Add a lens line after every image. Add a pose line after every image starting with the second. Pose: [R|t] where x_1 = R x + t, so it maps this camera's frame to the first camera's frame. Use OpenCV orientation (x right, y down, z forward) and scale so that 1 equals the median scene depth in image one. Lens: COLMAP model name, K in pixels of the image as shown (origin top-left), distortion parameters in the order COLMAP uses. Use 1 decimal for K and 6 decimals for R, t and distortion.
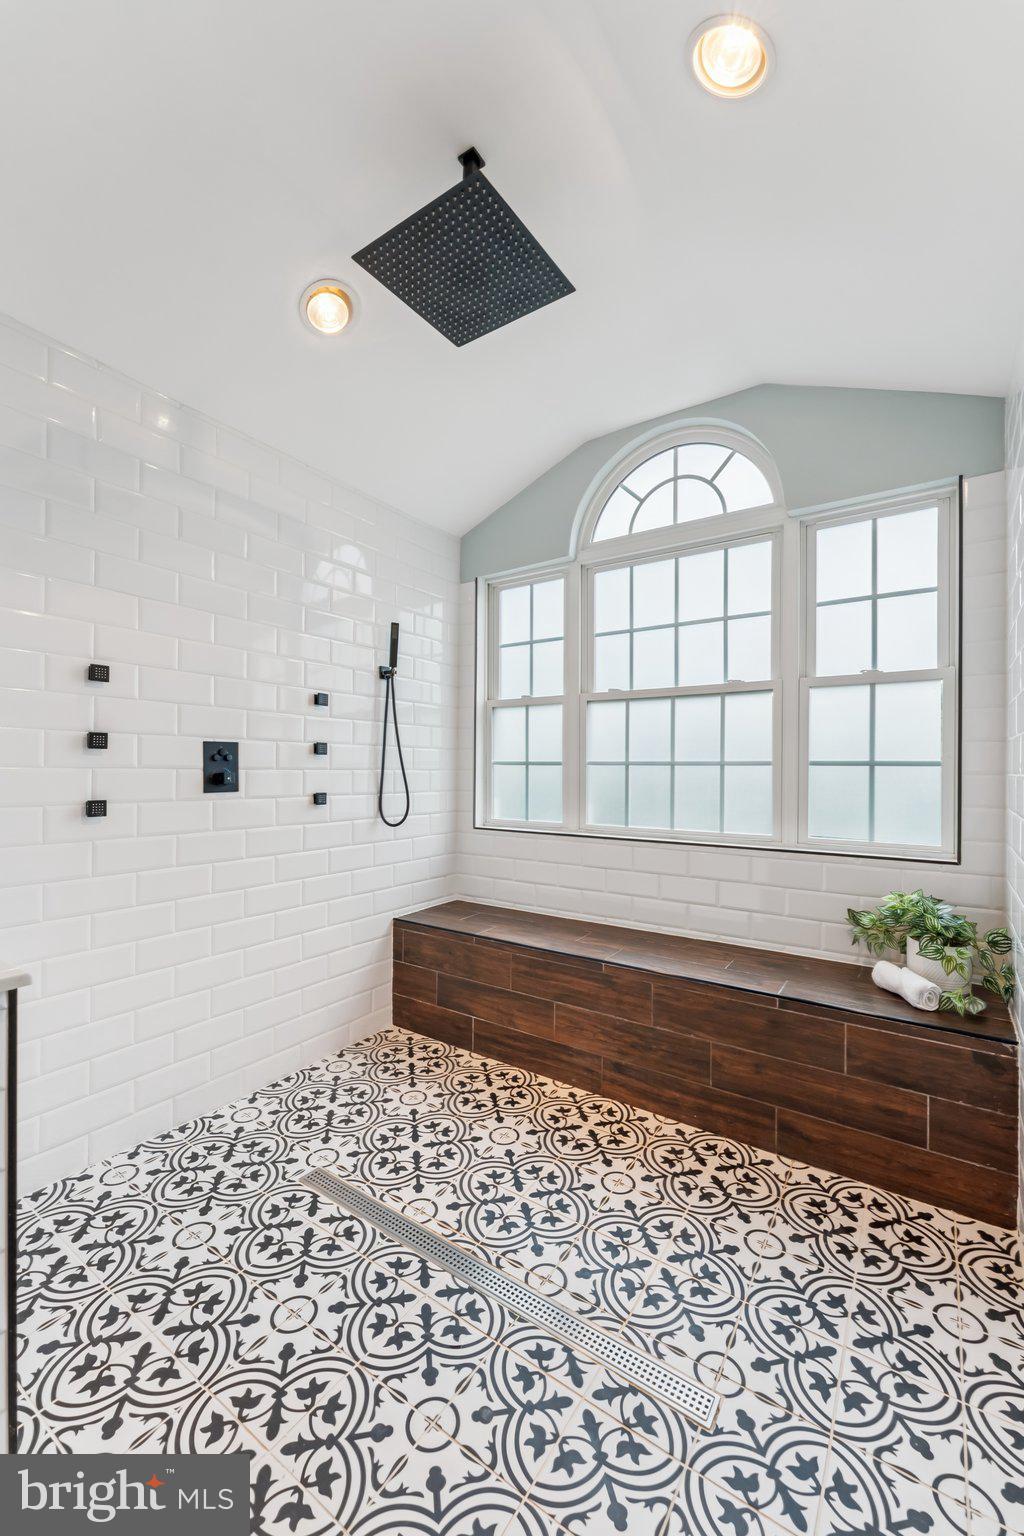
lens RADIAL K [[628.7, 0, 511.1], [0, 628.7, 767.2], [0, 0, 1]] dist [0.000005, 0.000024]
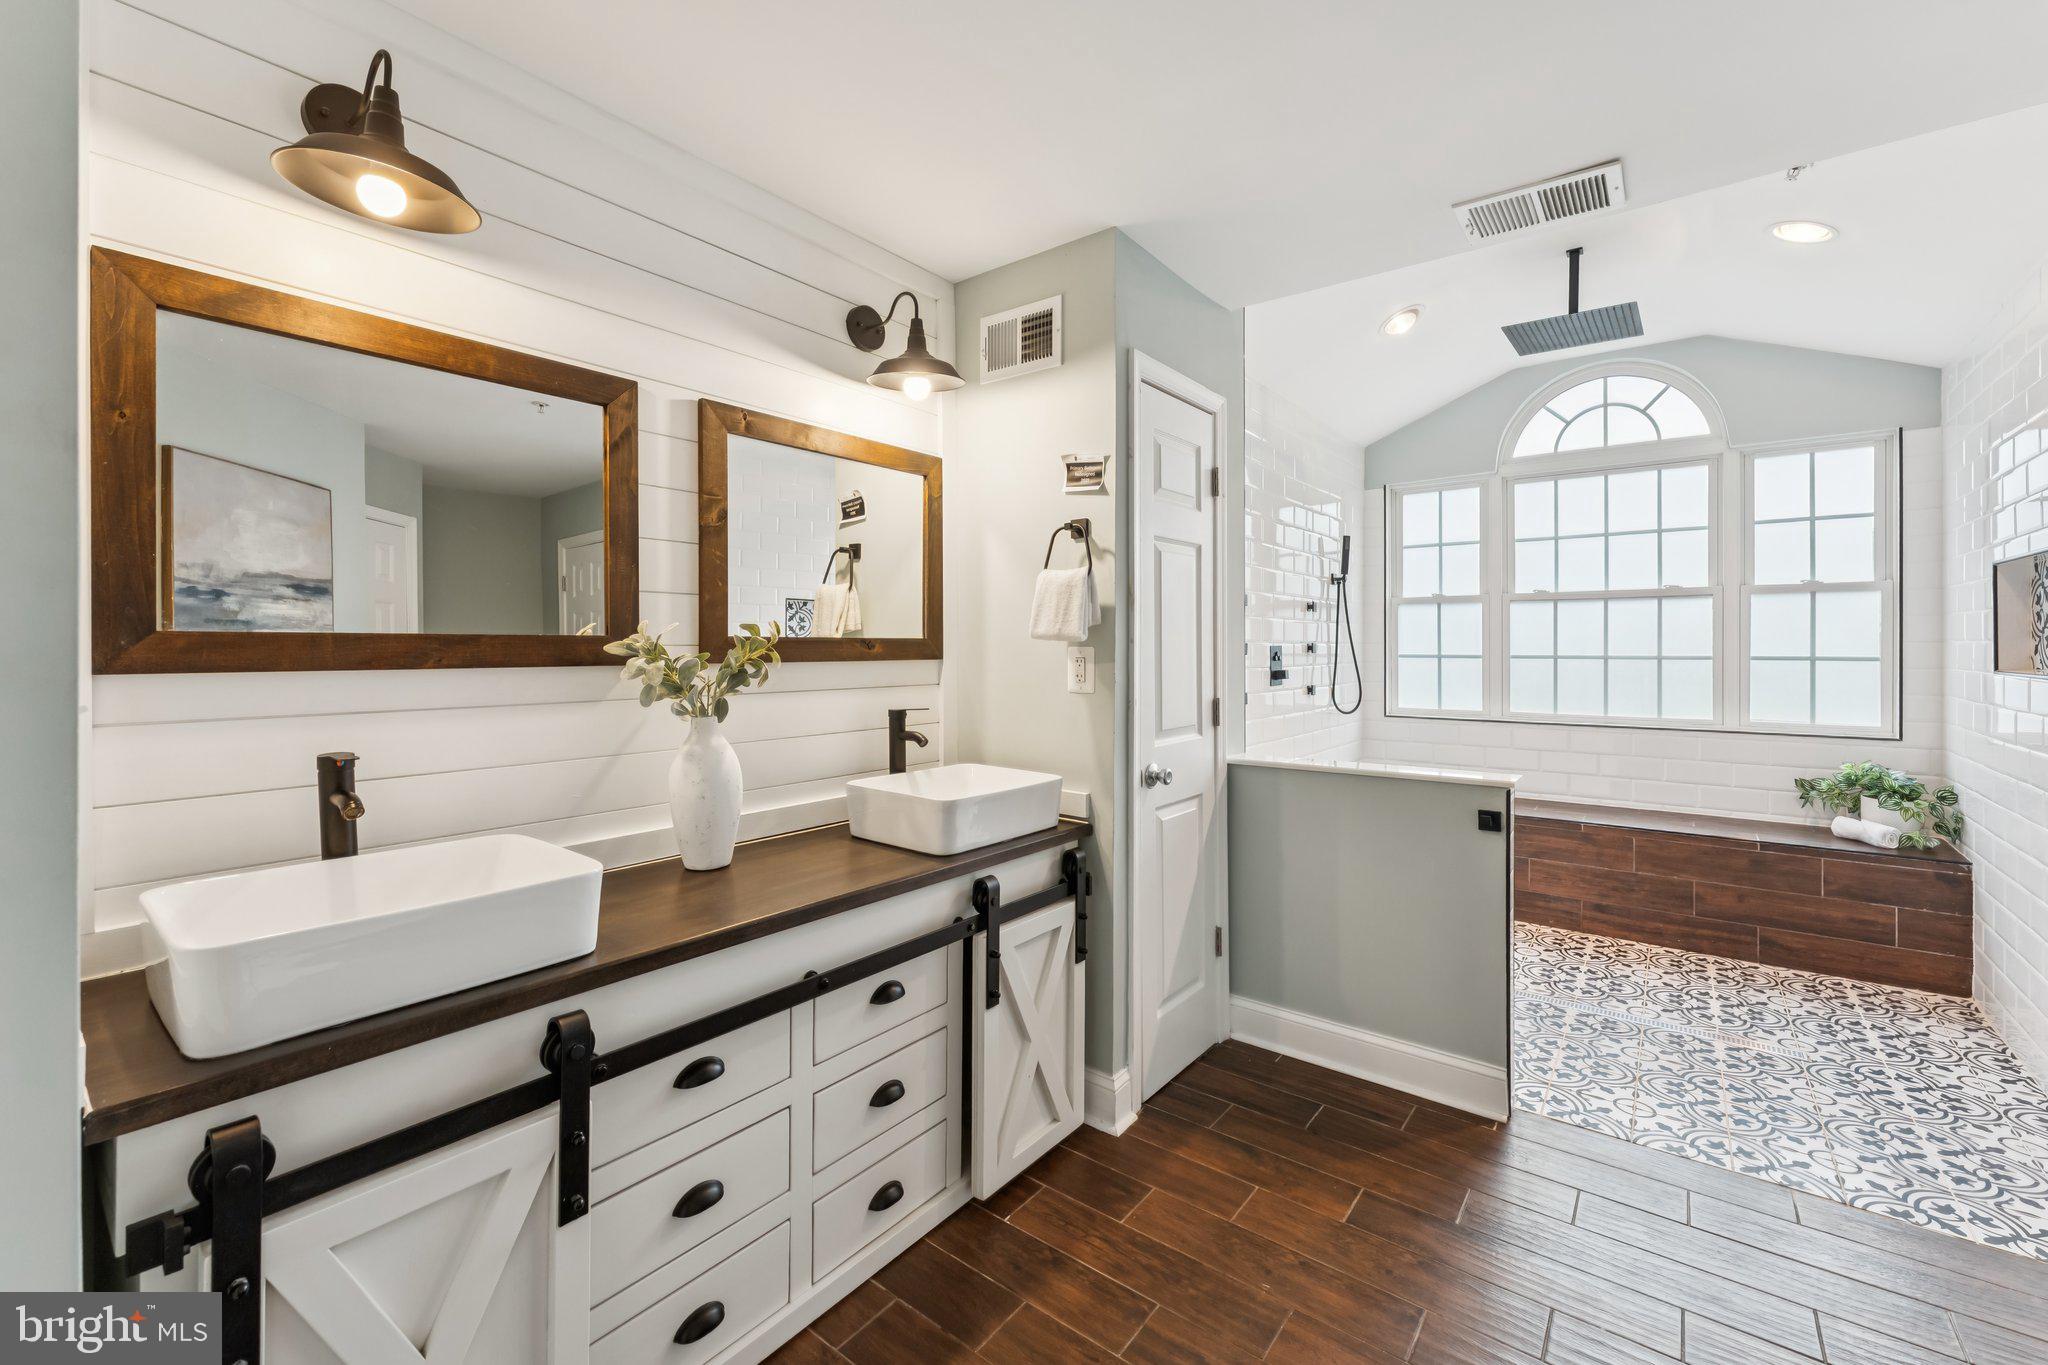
lens RADIAL K [[838.2, 0, 1042.6], [0, 838.2, 651.0], [0, 0, 1]] dist [0.000005, 0.000024]
pose [[0.998406, -0.007079, -0.056002, -0.818085], [0.007403, 0.999957, 0.005575, -0.041170], [0.055960, -0.005981, 0.998415, -0.691315]]
